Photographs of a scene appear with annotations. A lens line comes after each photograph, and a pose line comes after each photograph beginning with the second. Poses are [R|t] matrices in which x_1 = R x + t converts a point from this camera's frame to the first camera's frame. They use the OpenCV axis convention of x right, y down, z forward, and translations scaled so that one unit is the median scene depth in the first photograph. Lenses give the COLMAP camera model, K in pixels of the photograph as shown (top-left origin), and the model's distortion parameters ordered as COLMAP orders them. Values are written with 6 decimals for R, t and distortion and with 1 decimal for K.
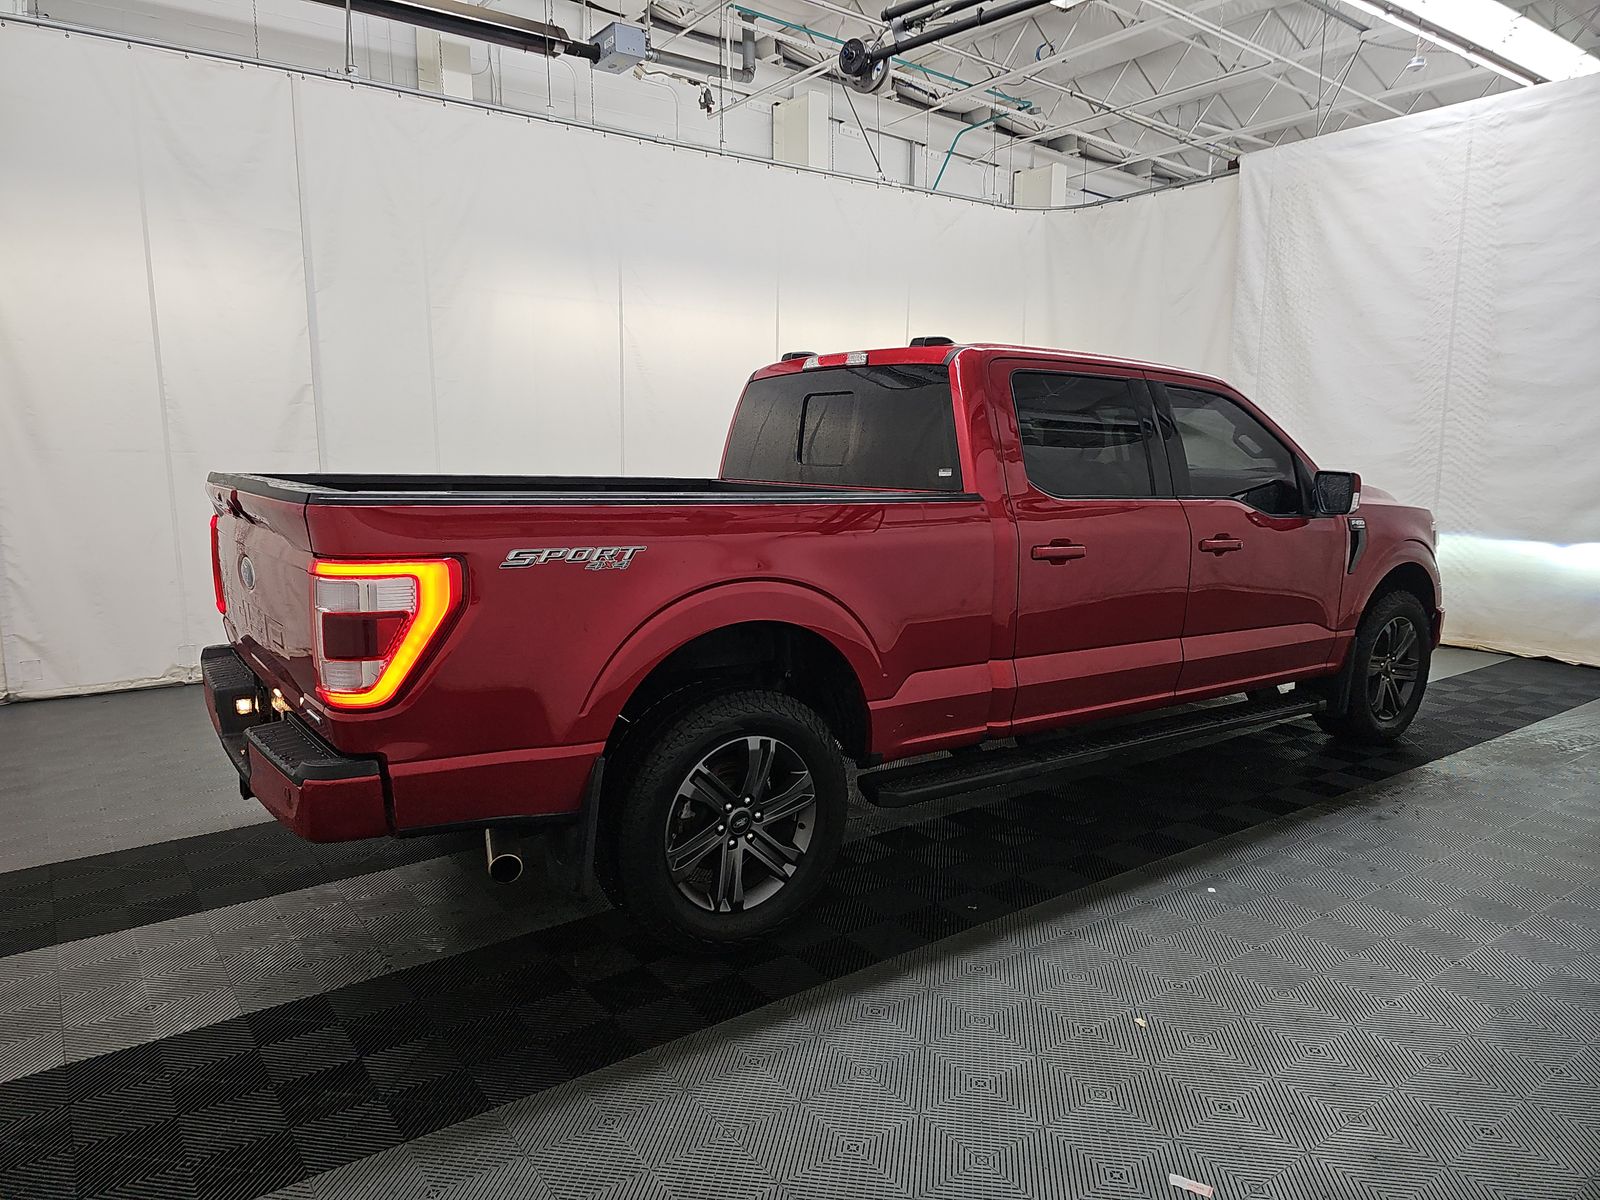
lens RADIAL K [[1071.1, 0, 796.5], [0, 1071.1, 592.6], [0, 0, 1]] dist [0.048894, -0.041859]
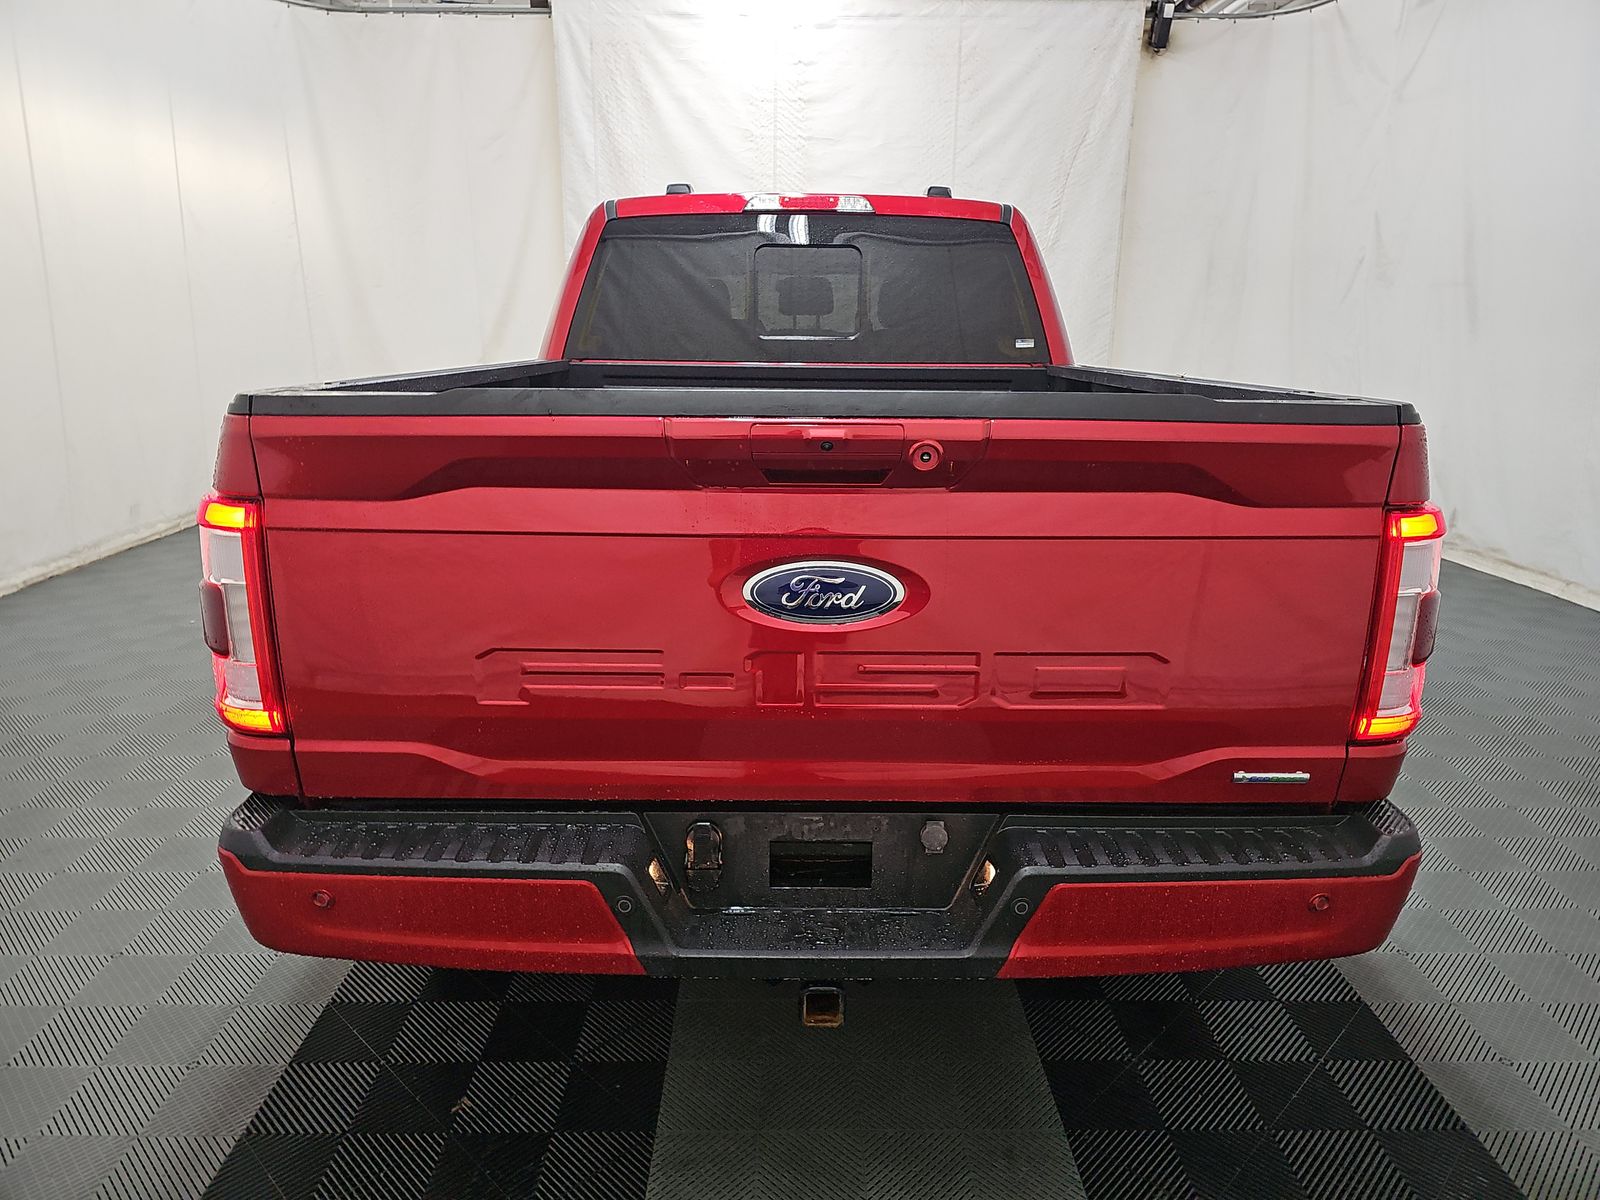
lens RADIAL K [[1071.1, 0, 796.0], [0, 1071.1, 587.6], [0, 0, 1]] dist [0.048894, -0.041859]
pose [[0.584660, -0.199880, 0.786270, -0.370617], [0.103134, 0.979623, 0.172344, -0.042015], [-0.804696, -0.019671, 0.593361, 0.295553]]
